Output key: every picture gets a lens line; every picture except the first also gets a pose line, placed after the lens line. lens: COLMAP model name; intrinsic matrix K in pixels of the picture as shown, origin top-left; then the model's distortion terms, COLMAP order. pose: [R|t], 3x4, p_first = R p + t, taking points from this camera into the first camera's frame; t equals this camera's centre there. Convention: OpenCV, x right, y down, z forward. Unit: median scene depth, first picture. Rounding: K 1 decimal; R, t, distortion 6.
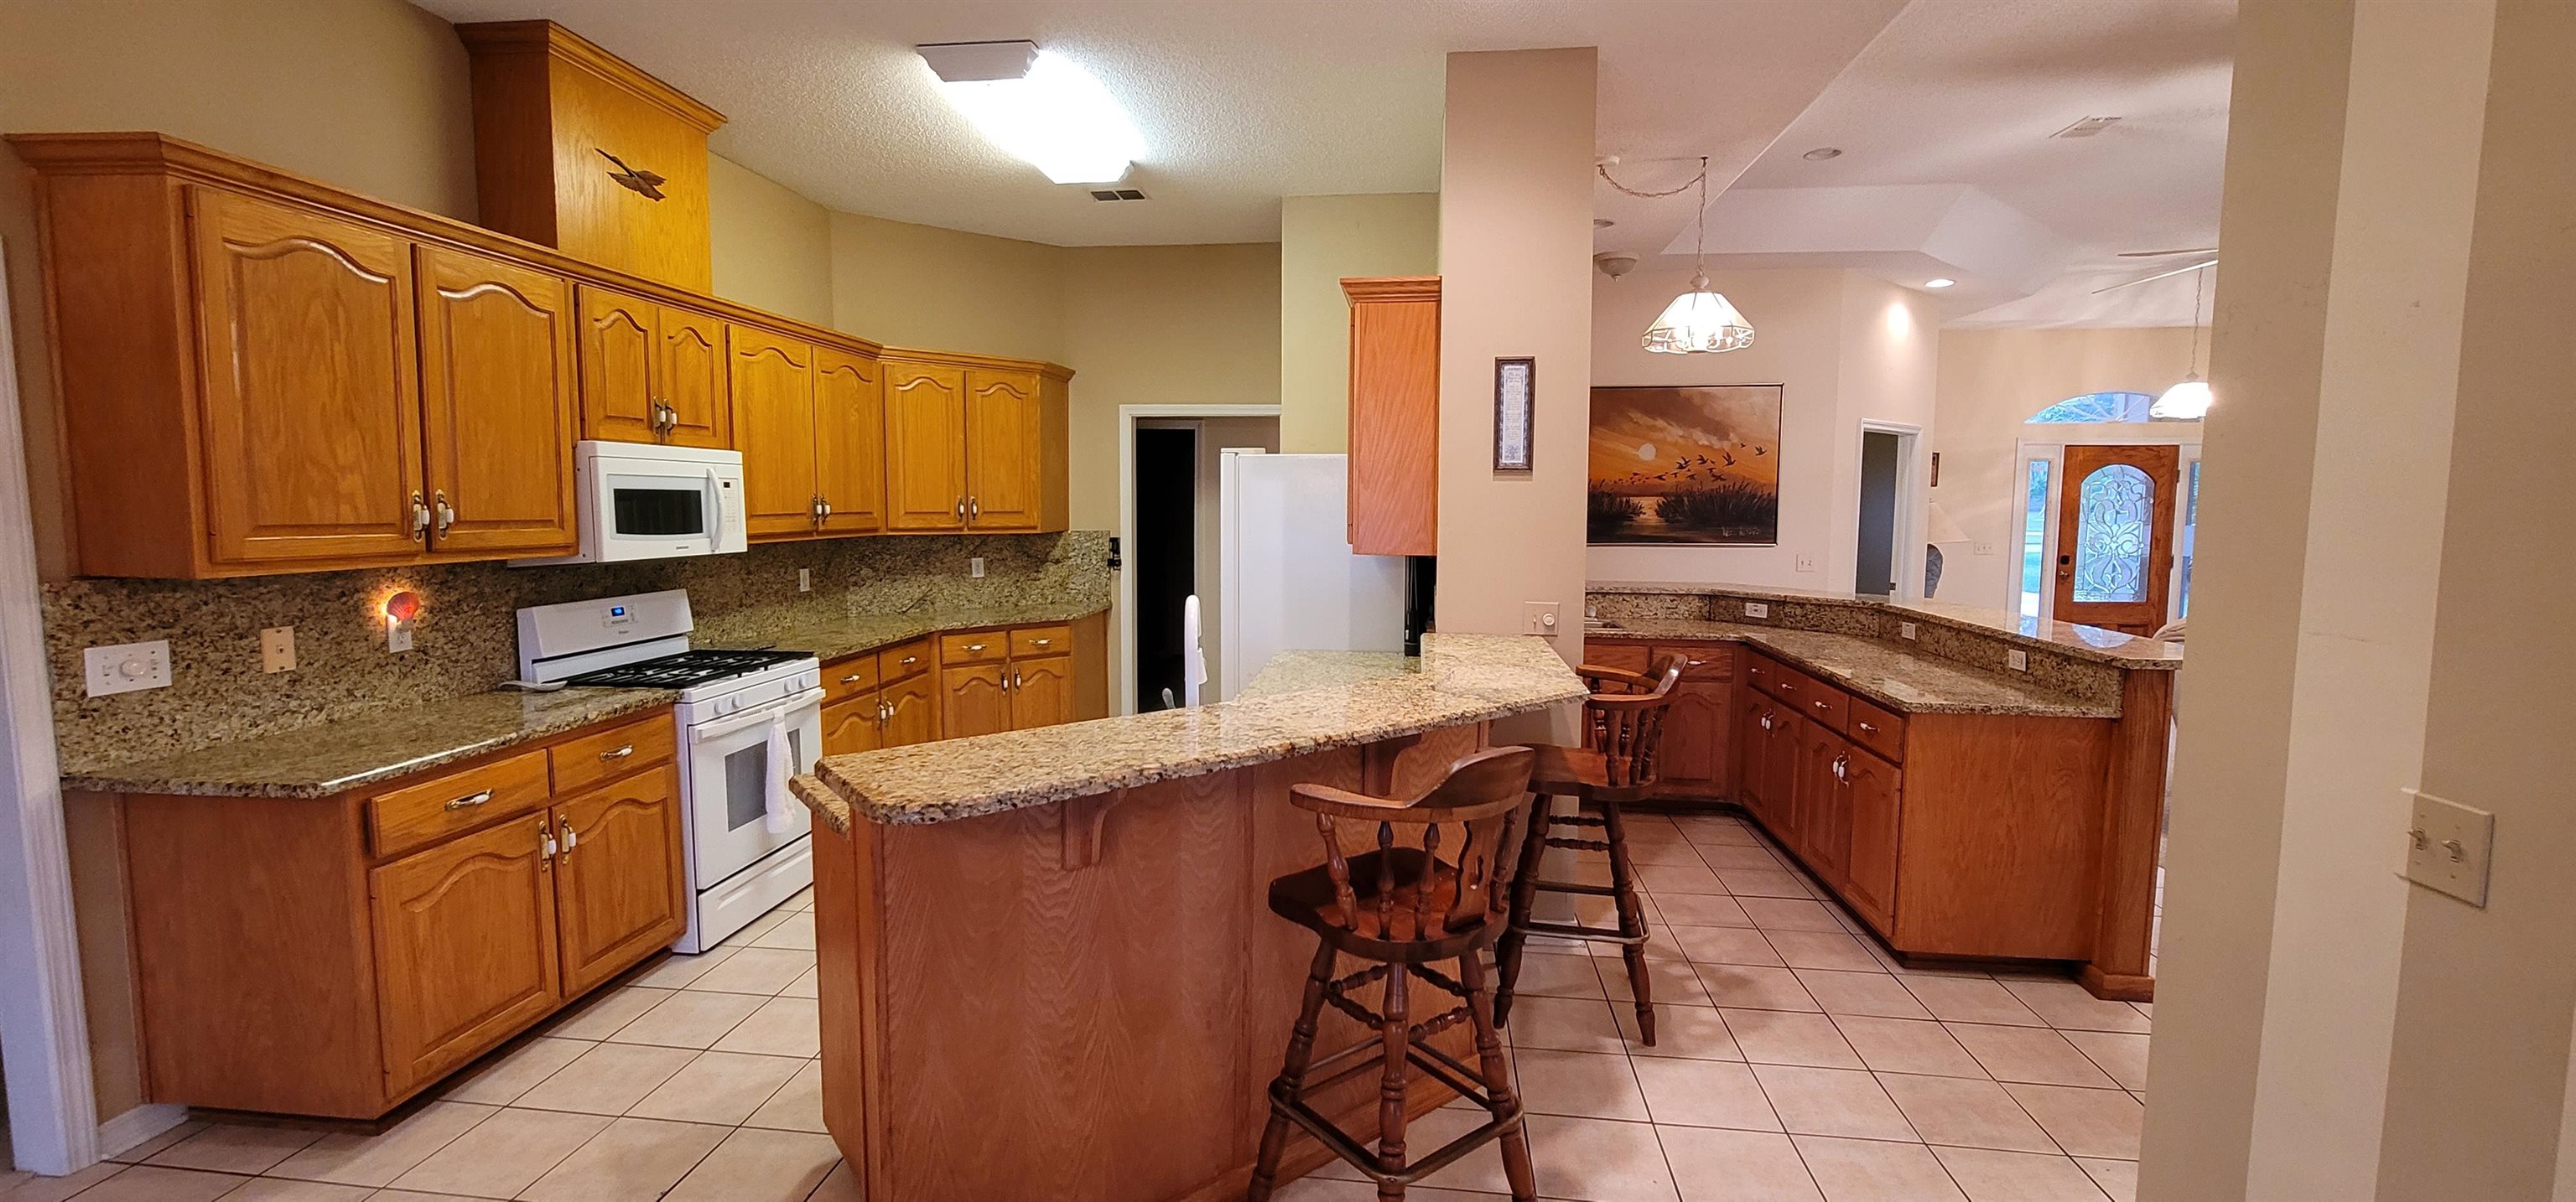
lens RADIAL K [[1051.5, 0, 1285.5], [0, 1051.5, 592.7], [0, 0, 1]] dist [-0.008587, 0.003675]
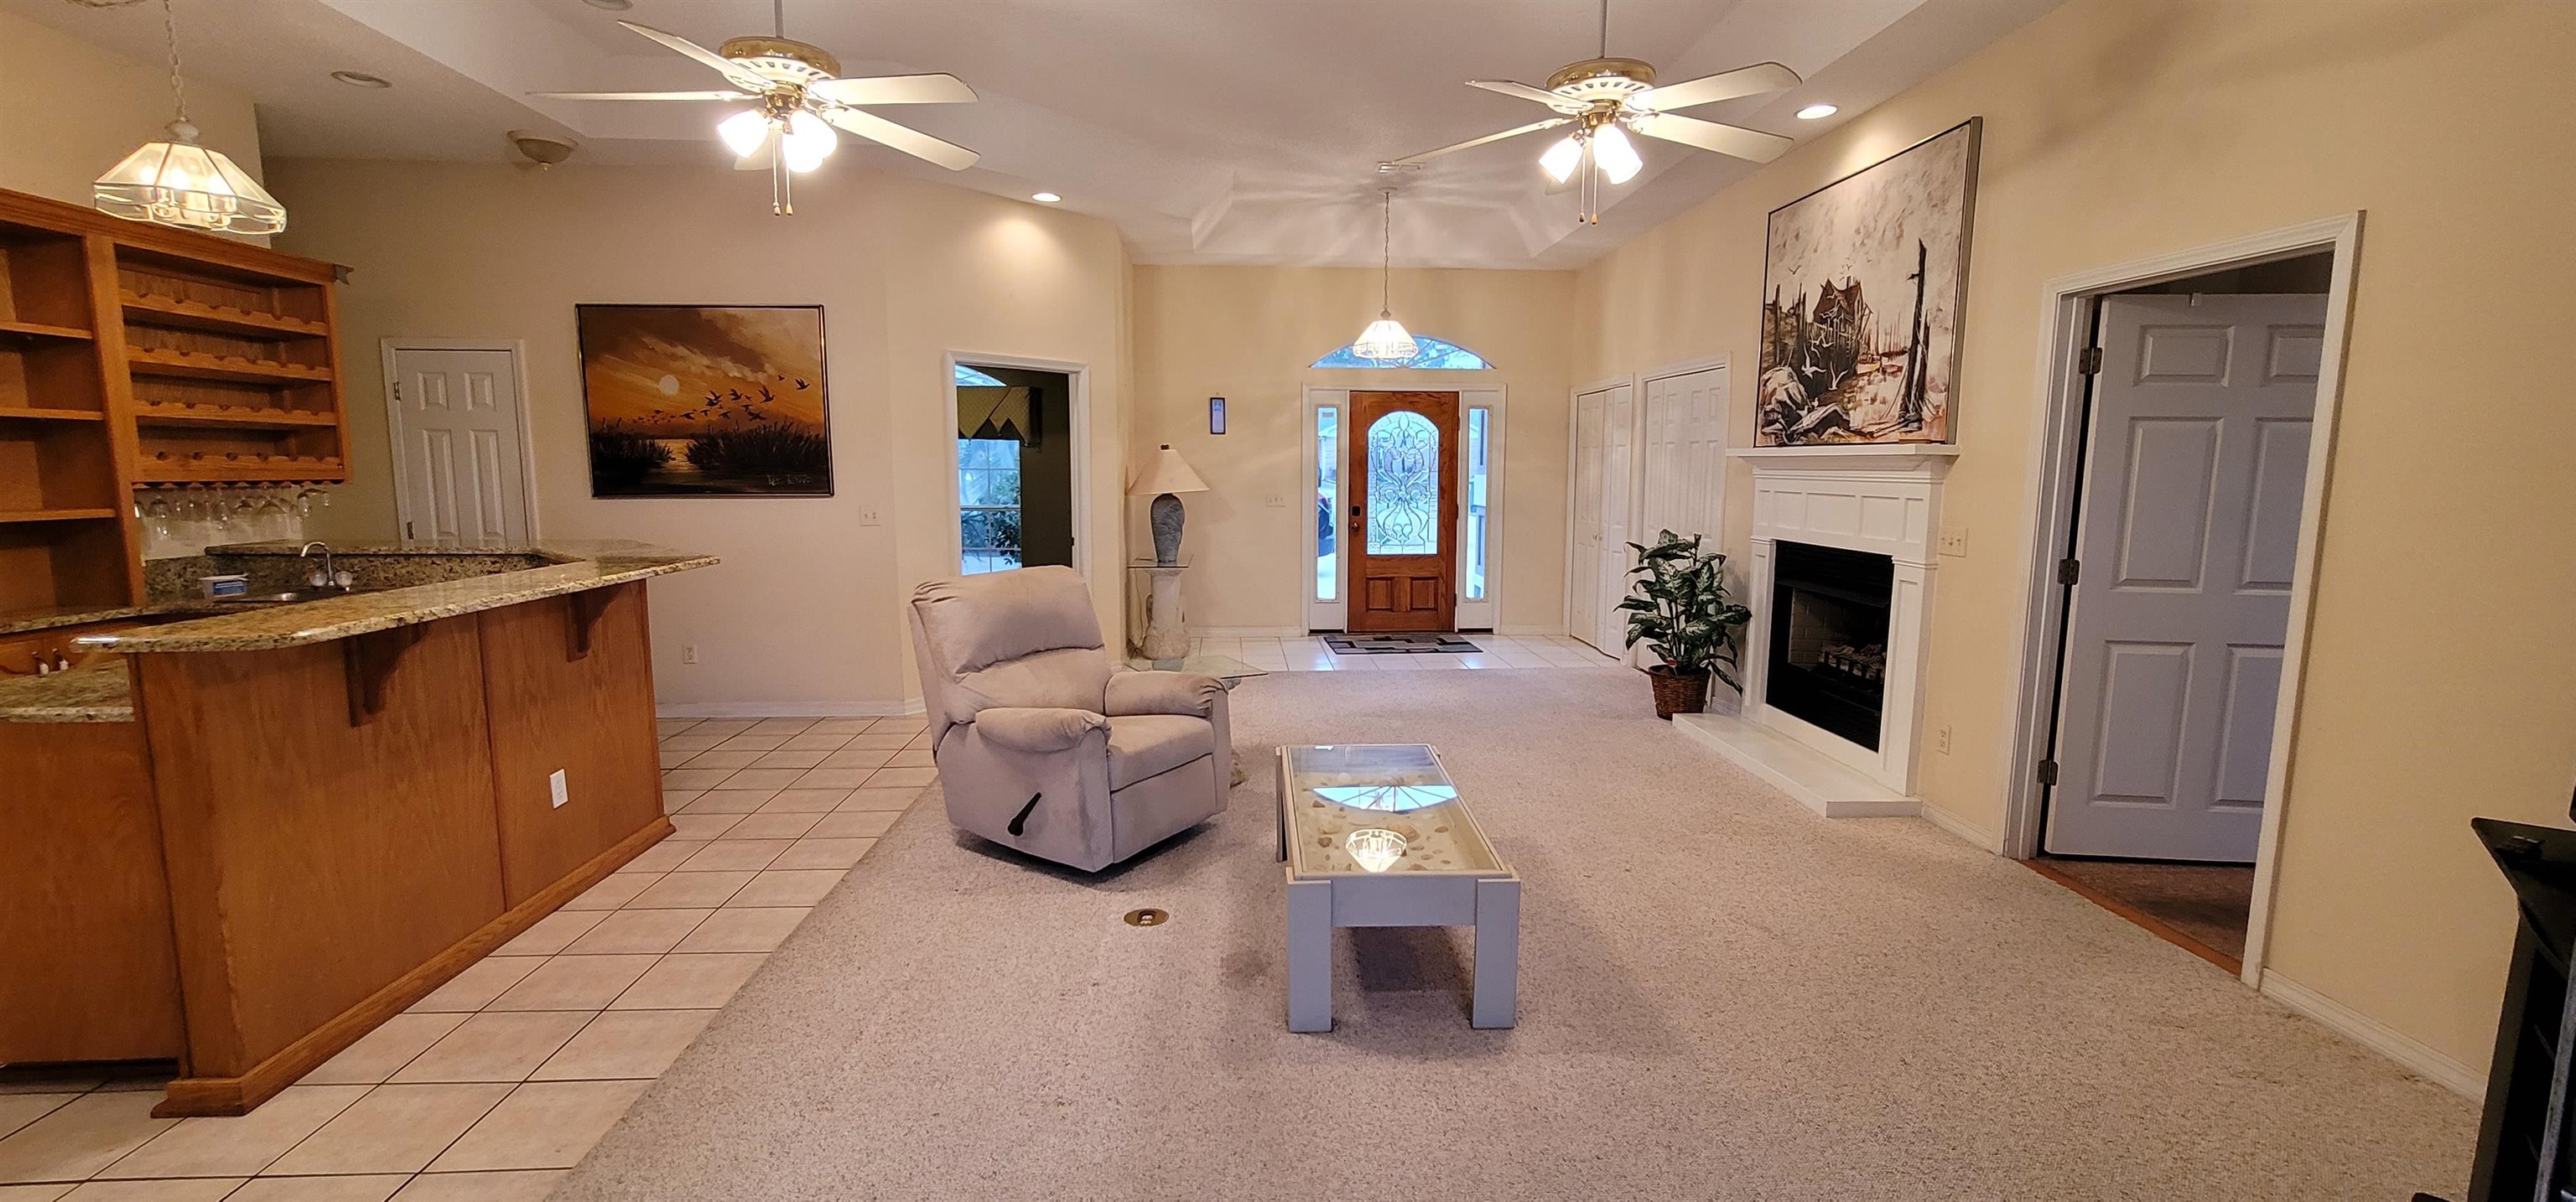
lens RADIAL K [[1051.5, 0, 1282.2], [0, 1051.5, 591.5], [0, 0, 1]] dist [-0.008587, 0.003675]
pose [[0.984589, -0.023153, 0.173343, 1.024152], [0.017420, 0.999252, 0.034521, 0.015659], [-0.174012, -0.030969, 0.984256, 0.129738]]
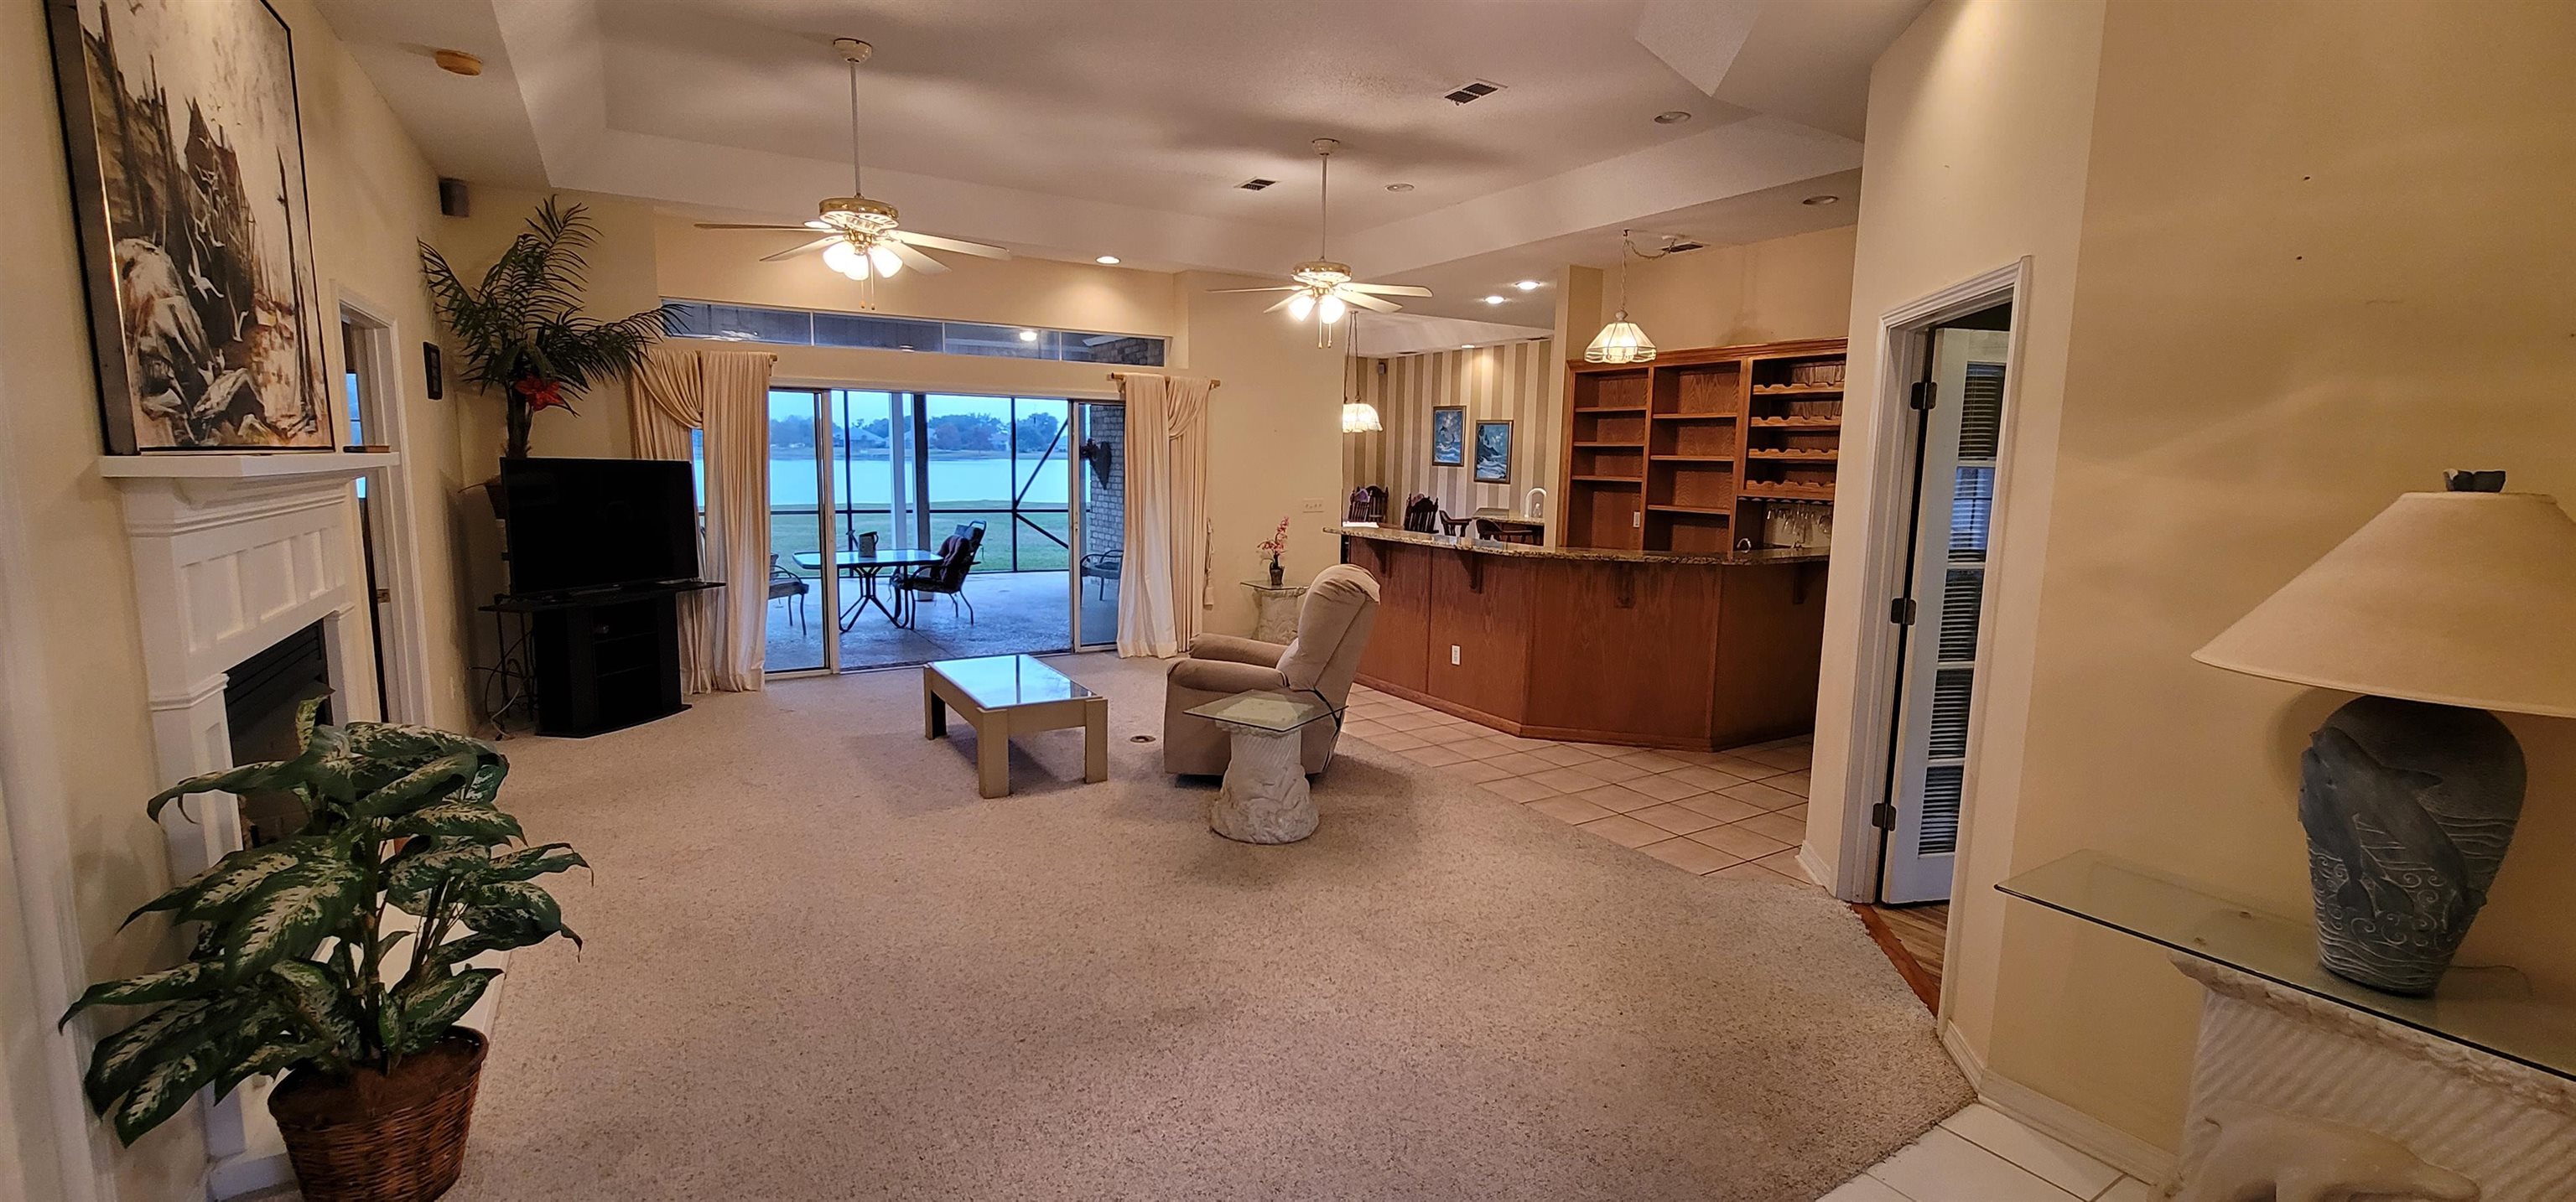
lens RADIAL K [[1051.5, 0, 1293.2], [0, 1051.5, 599.0], [0, 0, 1]] dist [-0.008587, 0.003675]
pose [[-0.772981, 0.066010, -0.630986, 1.703739], [-0.080138, 0.976447, 0.200322, -0.167349], [0.629347, 0.205411, -0.749485, 1.895281]]
